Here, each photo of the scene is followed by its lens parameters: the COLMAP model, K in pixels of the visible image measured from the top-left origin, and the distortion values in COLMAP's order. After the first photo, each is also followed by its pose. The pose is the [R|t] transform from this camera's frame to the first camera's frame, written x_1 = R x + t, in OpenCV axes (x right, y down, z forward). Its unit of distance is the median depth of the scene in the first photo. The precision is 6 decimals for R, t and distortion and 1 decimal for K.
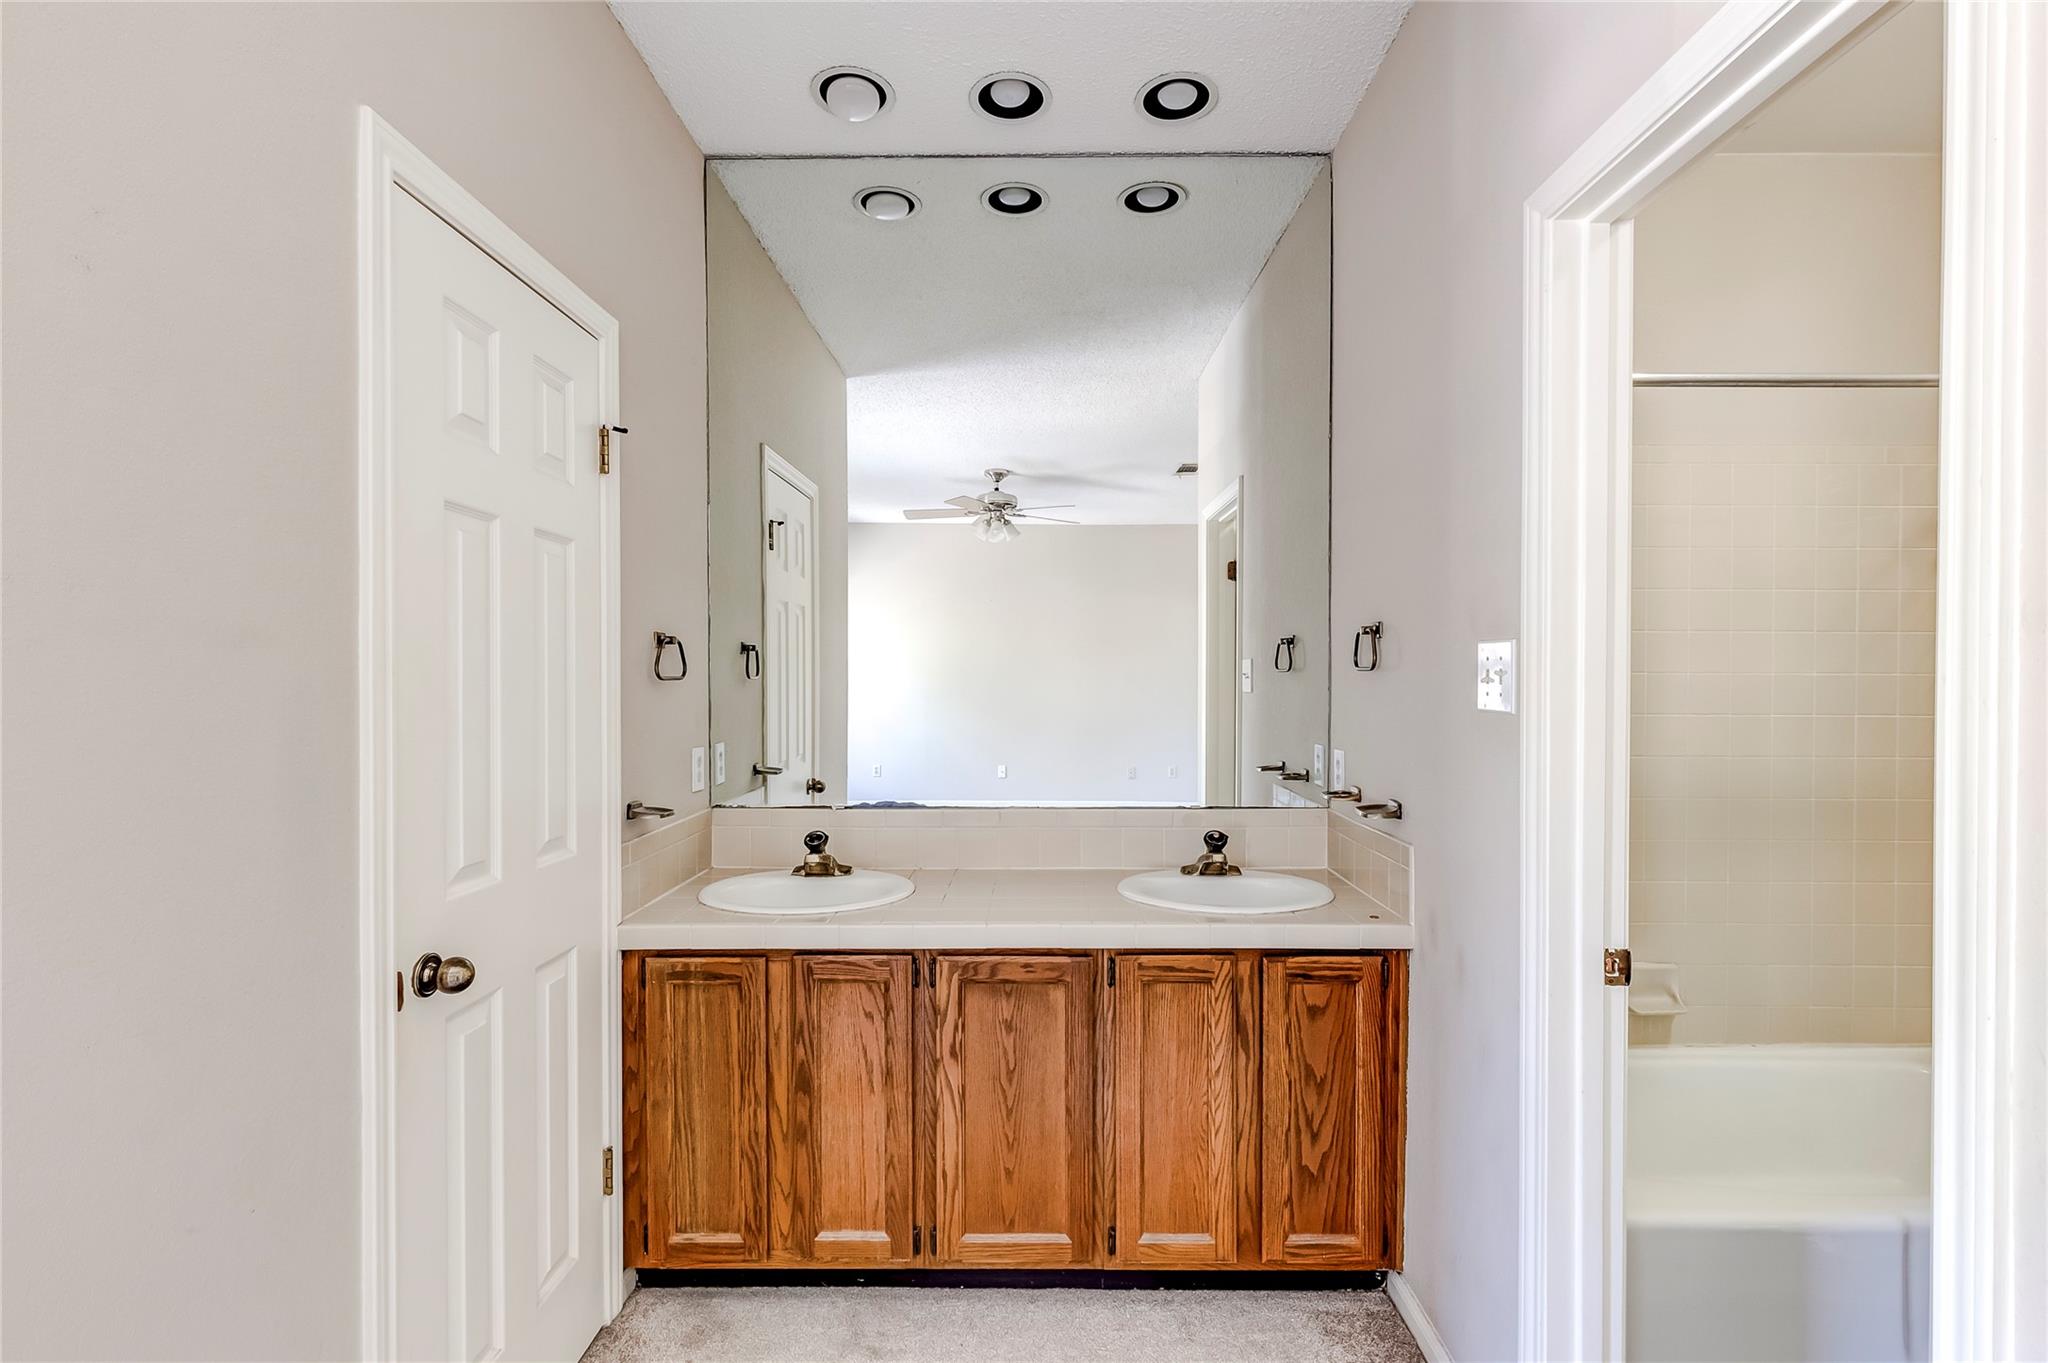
lens RADIAL K [[930.8, 0, 1025.3], [0, 930.8, 687.9], [0, 0, 1]] dist [0.003560, -0.001141]
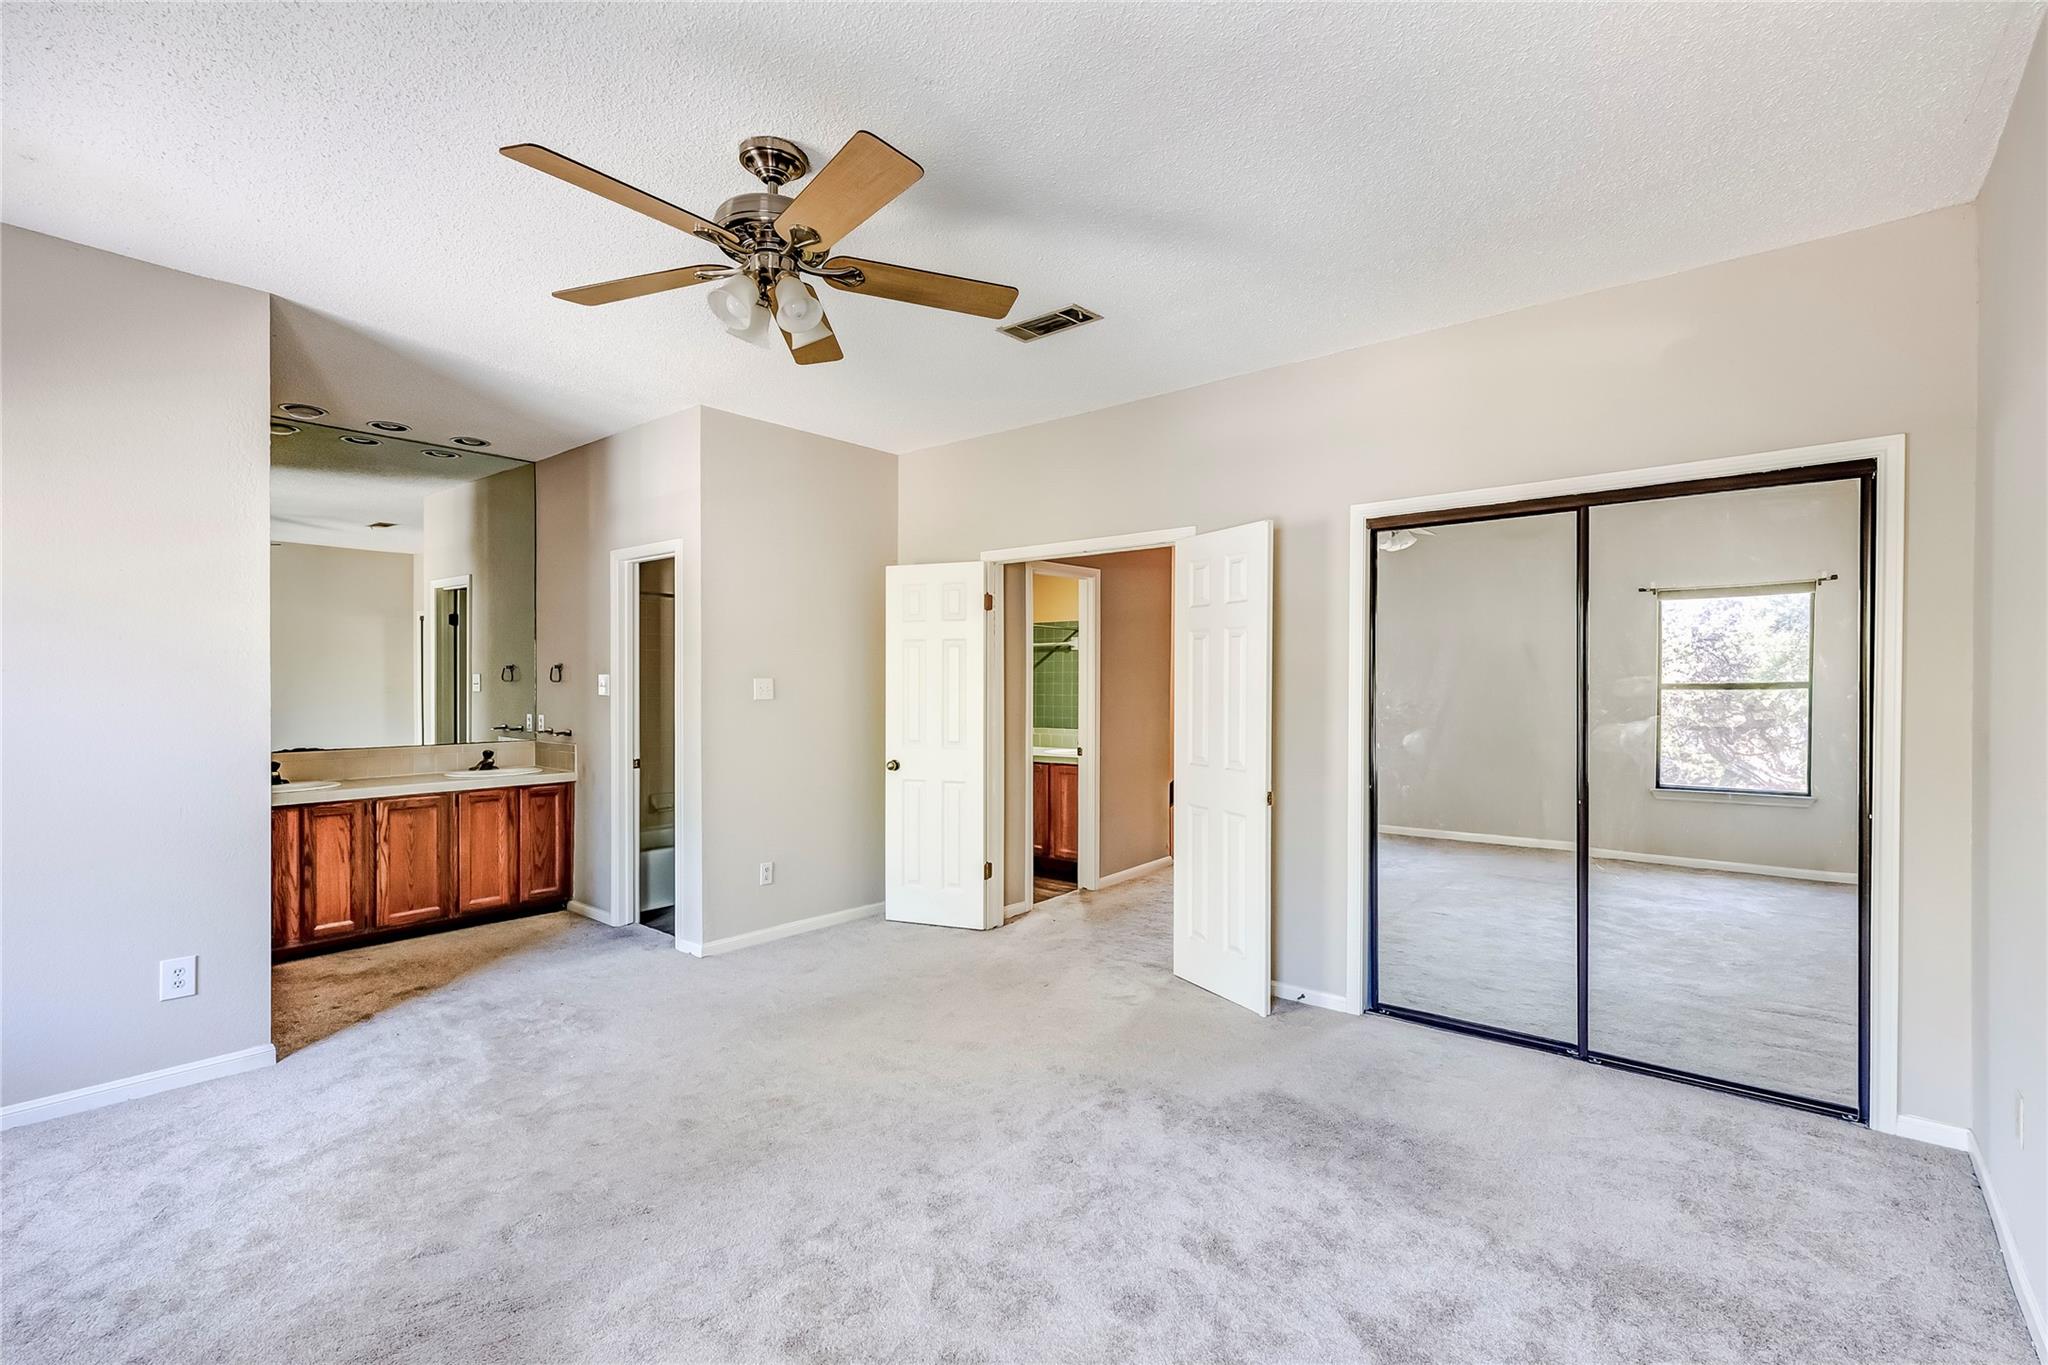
lens RADIAL K [[930.8, 0, 1026.7], [0, 930.8, 684.4], [0, 0, 1]] dist [0.003560, -0.001141]
pose [[0.635305, -0.003095, 0.772255, -0.887872], [0.006432, 0.999978, -0.001284, 0.000480], [-0.772235, 0.005783, 0.635311, -1.834932]]
